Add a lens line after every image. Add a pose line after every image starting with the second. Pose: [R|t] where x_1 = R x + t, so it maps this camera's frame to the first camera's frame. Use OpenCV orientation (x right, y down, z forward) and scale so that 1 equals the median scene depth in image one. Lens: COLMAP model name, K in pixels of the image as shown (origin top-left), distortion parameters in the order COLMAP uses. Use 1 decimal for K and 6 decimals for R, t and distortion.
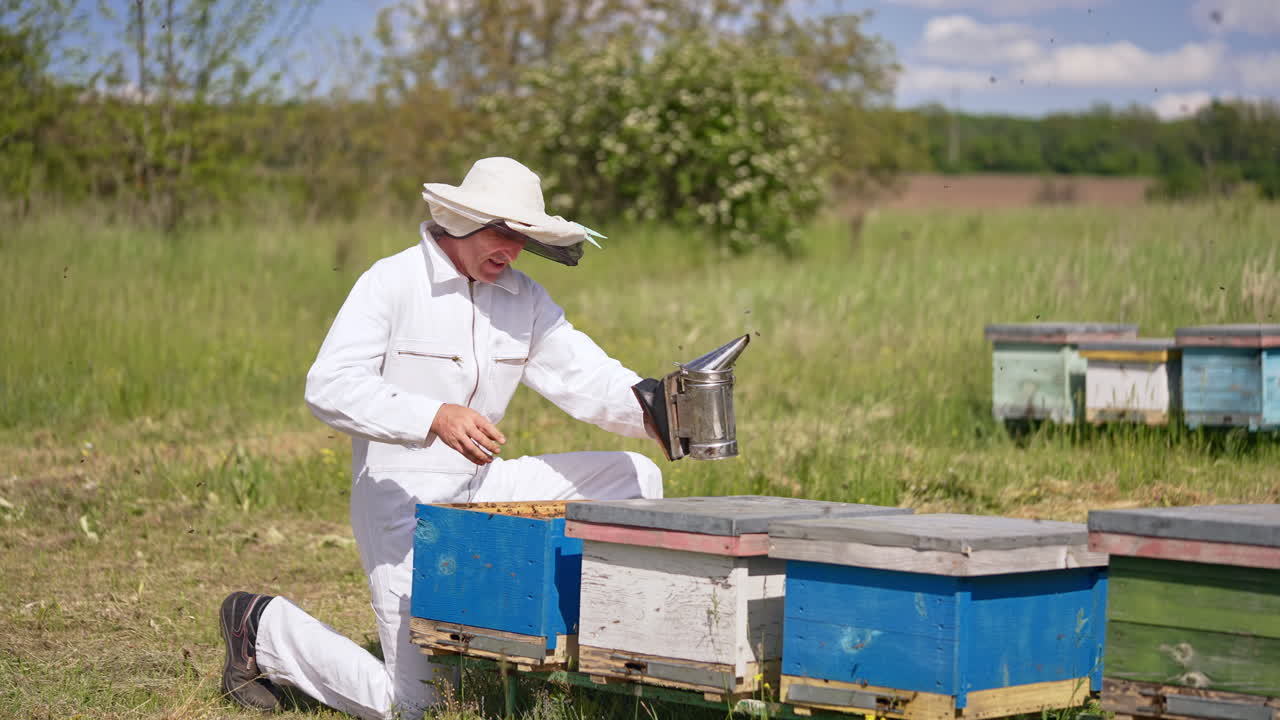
lens RADIAL K [[3159.0, 0, 640.0], [0, 3159.0, 360.0], [0, 0, 1]] dist [-0.148238, -0.402184]
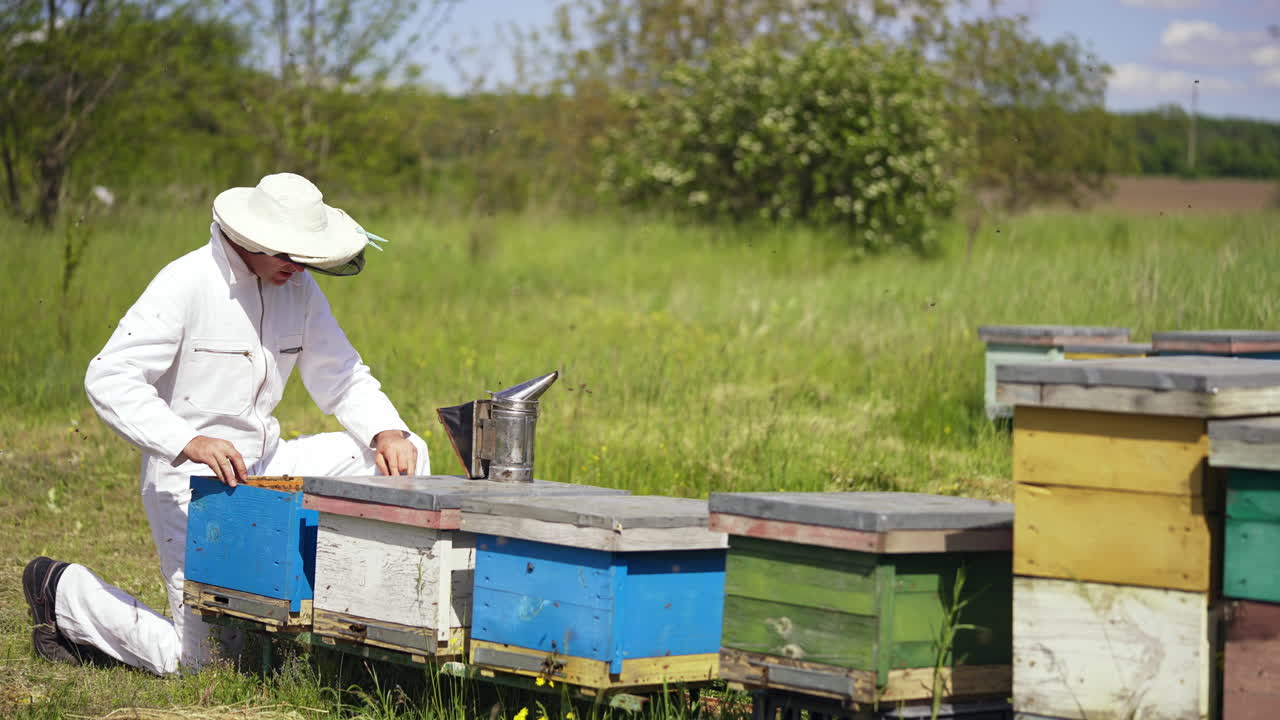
lens RADIAL K [[3159.0, 0, 640.0], [0, 3159.0, 360.0], [0, 0, 1]] dist [-0.148238, -0.402184]
pose [[0.997002, 0.020372, -0.074651, 0.159936], [-0.020284, 0.999792, 0.001932, 0.000424], [0.074674, -0.000412, 0.997208, -0.068755]]
